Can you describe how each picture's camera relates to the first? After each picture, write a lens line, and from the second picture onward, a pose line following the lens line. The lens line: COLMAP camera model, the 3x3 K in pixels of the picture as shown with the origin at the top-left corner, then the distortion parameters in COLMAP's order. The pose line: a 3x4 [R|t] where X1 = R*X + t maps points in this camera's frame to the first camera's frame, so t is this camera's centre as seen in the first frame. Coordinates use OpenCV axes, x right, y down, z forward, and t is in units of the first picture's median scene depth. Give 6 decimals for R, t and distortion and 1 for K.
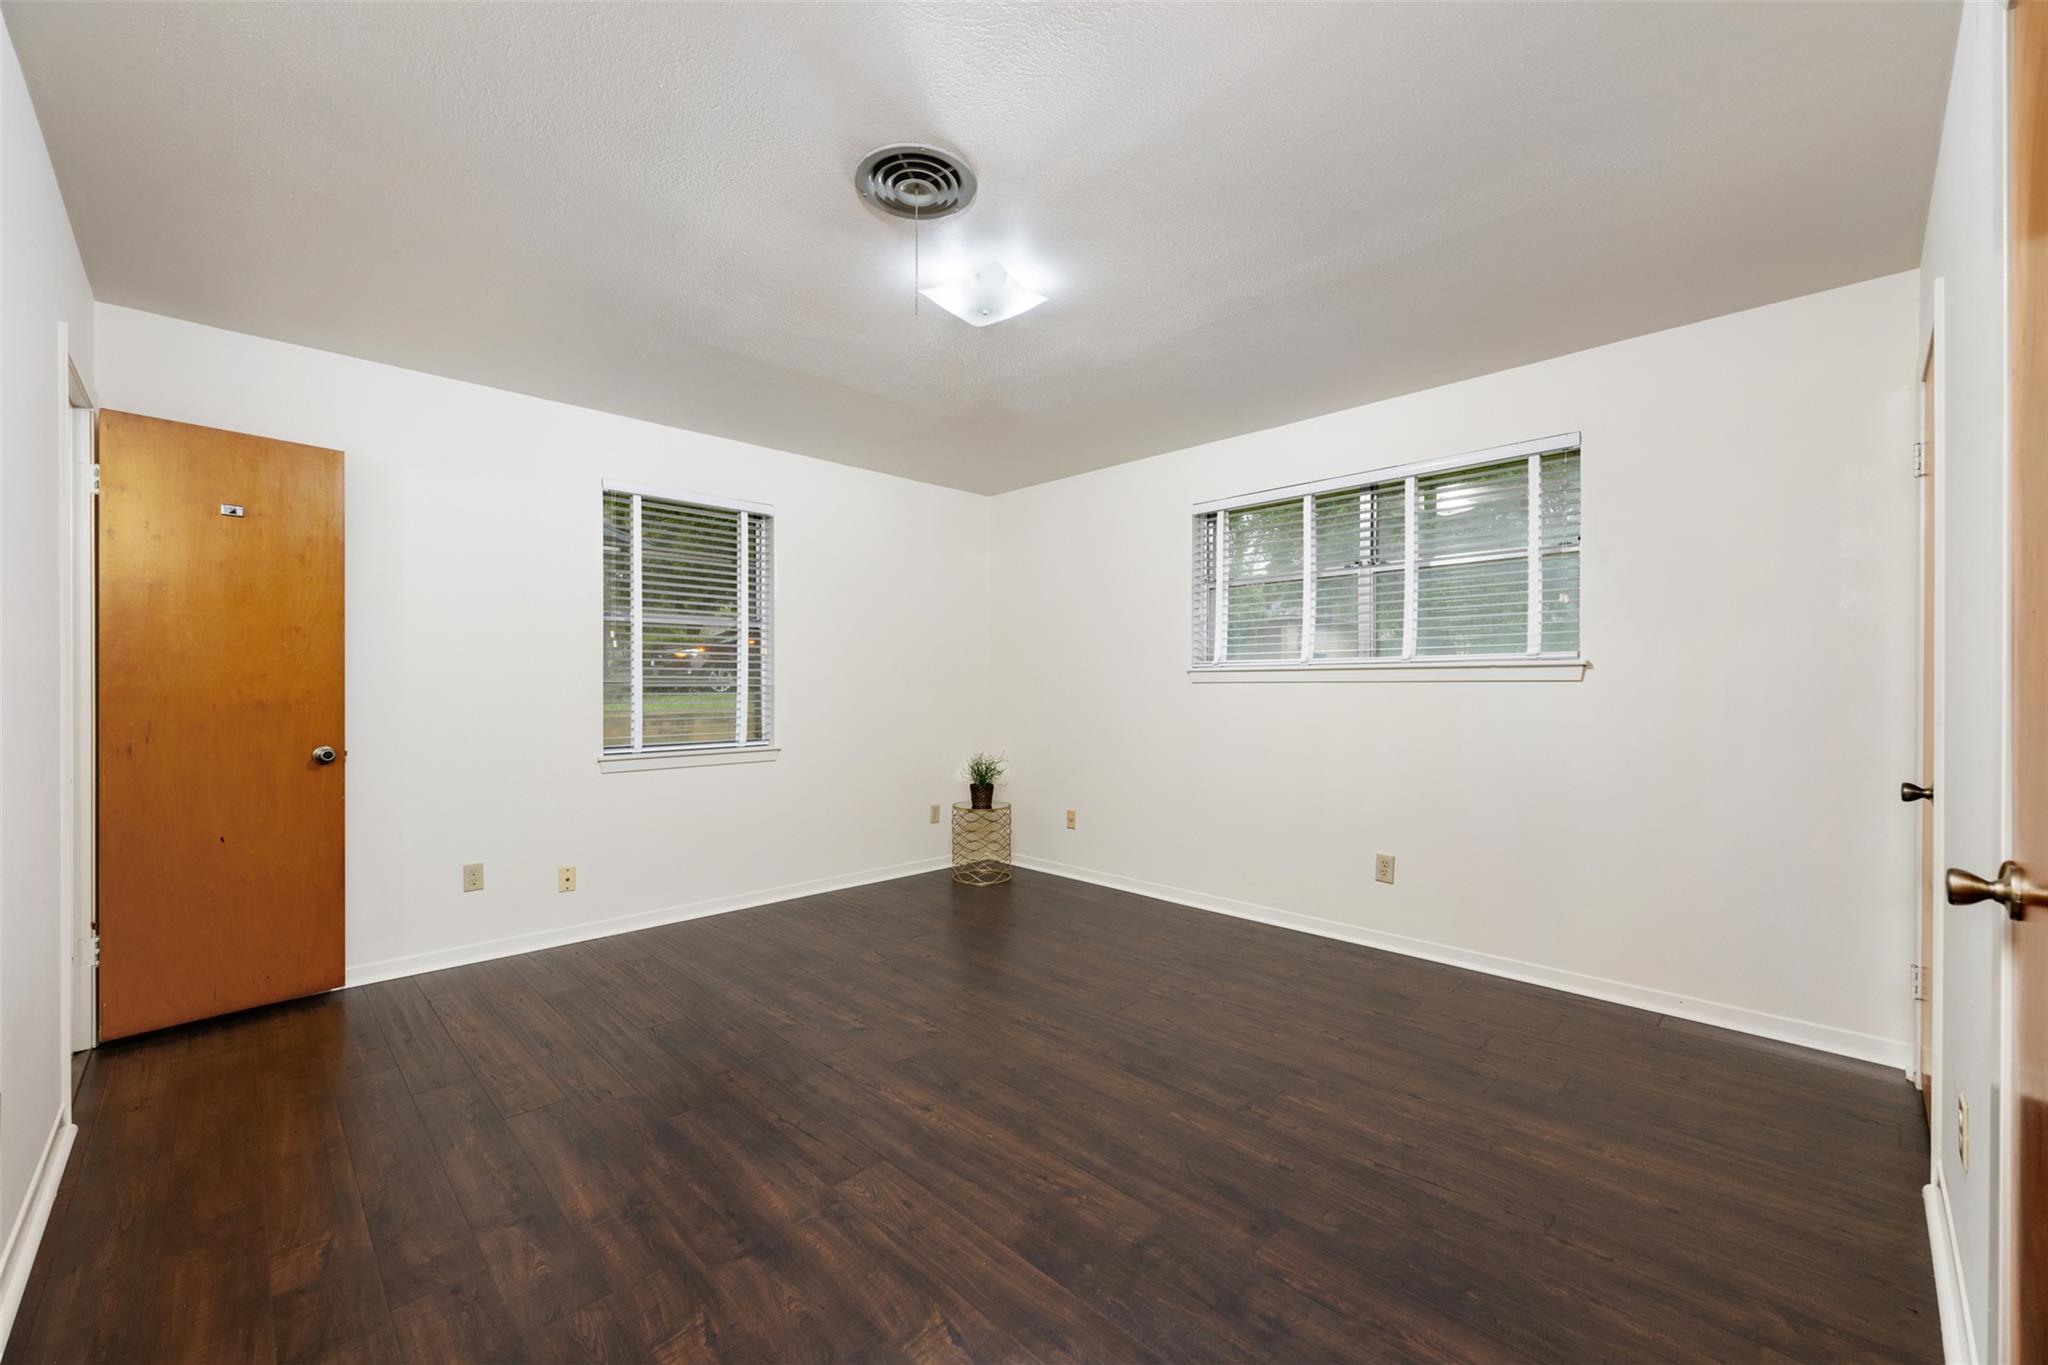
lens RADIAL K [[812.1, 0, 1024.0], [0, 812.1, 682.5], [0, 0, 1]] dist [-0.001711, 0.000021]
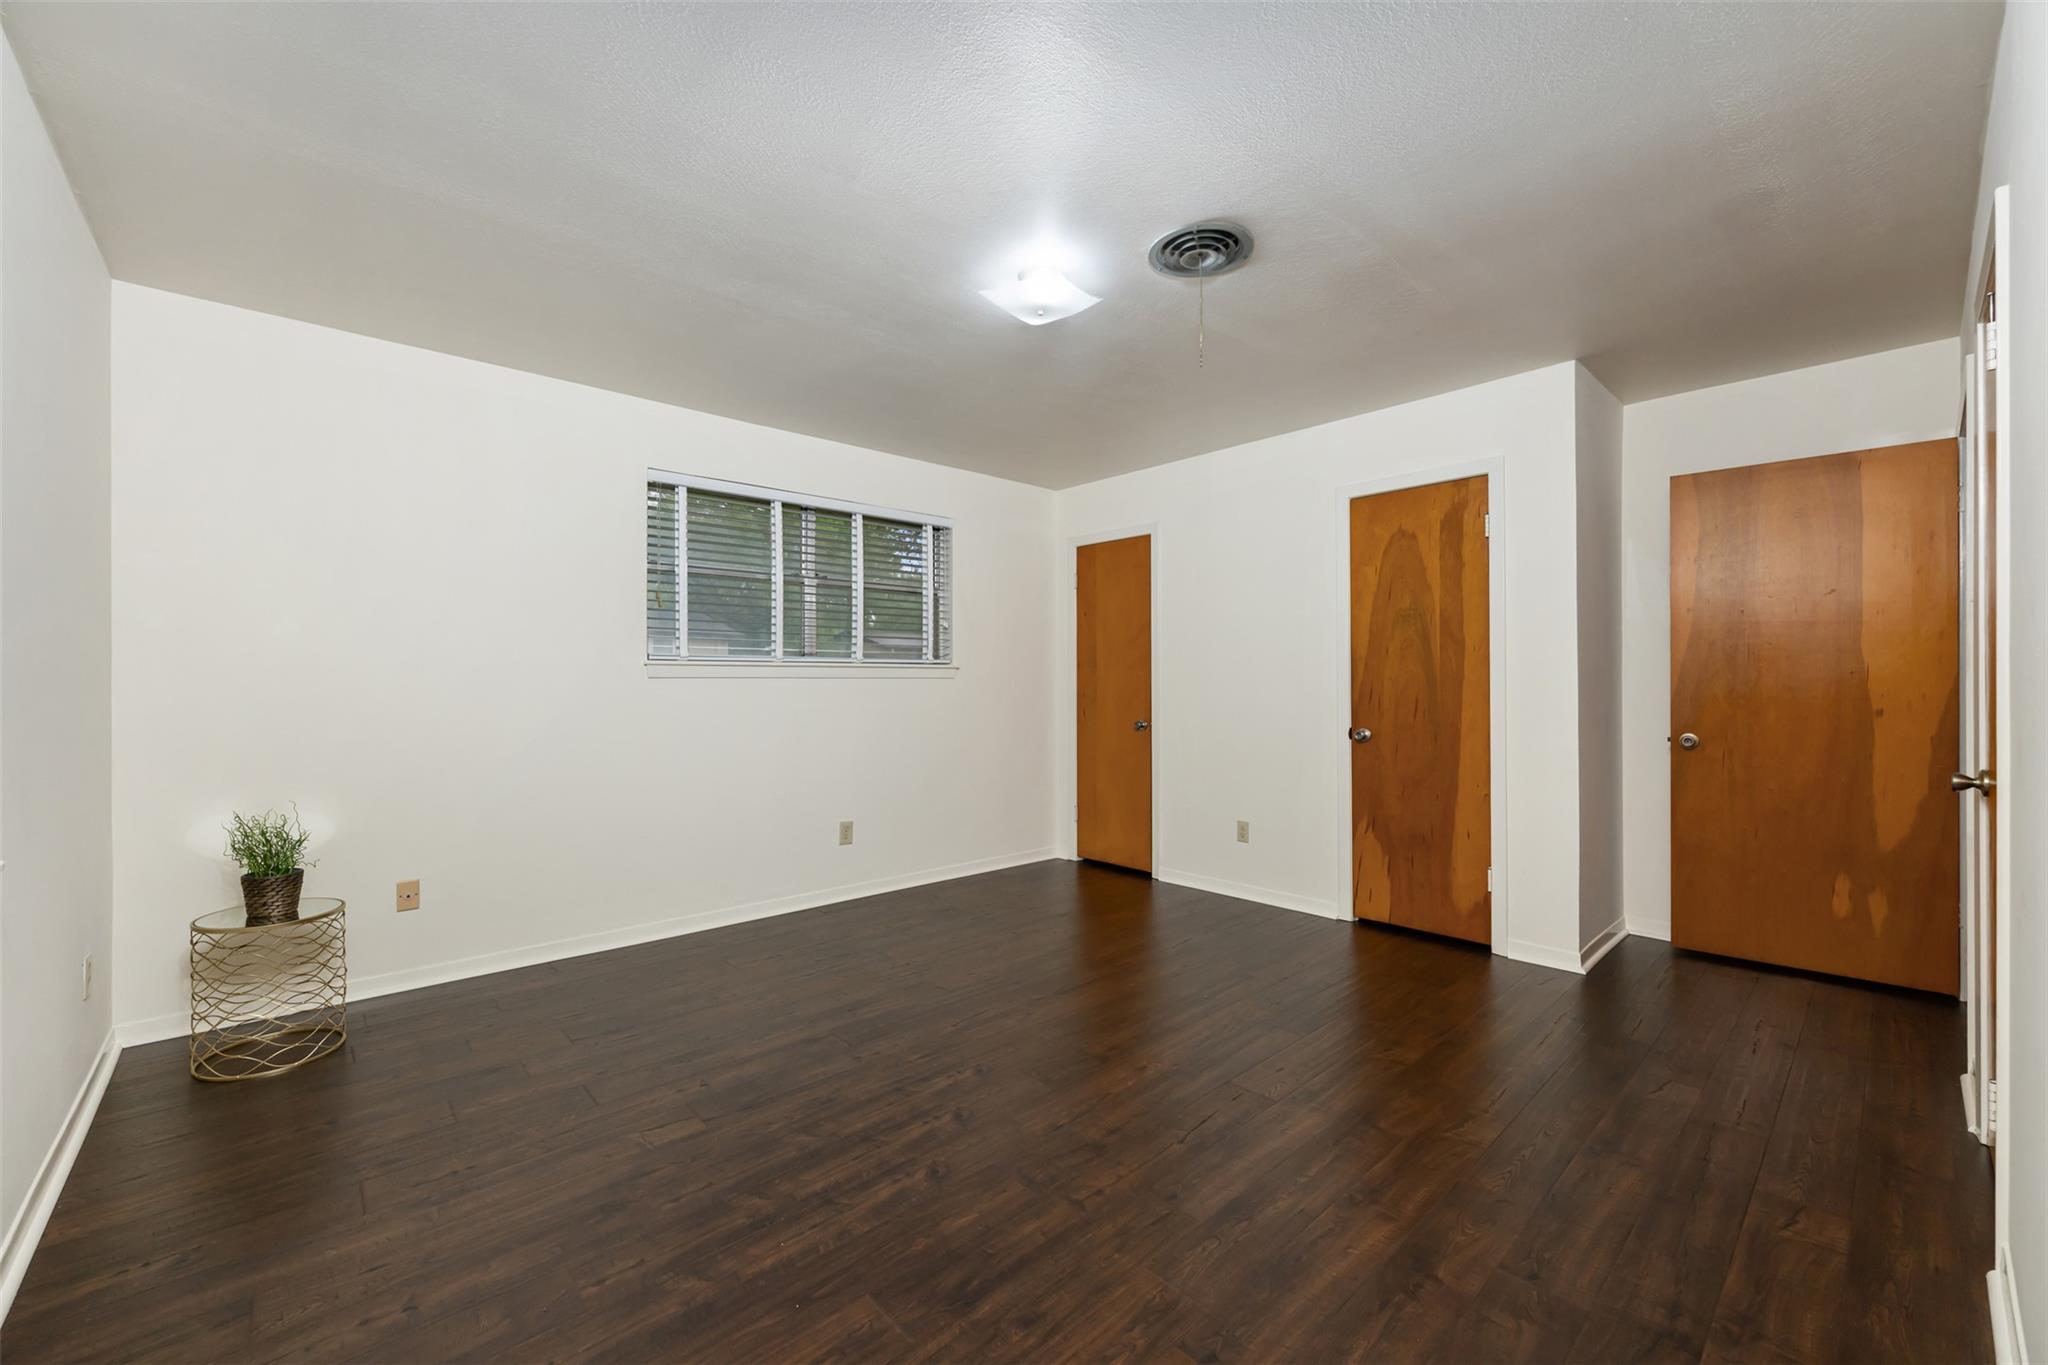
lens RADIAL K [[812.1, 0, 1024.0], [0, 812.1, 682.5], [0, 0, 1]] dist [-0.001711, 0.000021]
pose [[0.032883, 0.001782, 0.999458, -0.905596], [-0.005206, 0.999985, -0.001612, 0.006784], [-0.999446, -0.005150, 0.032892, 0.838571]]
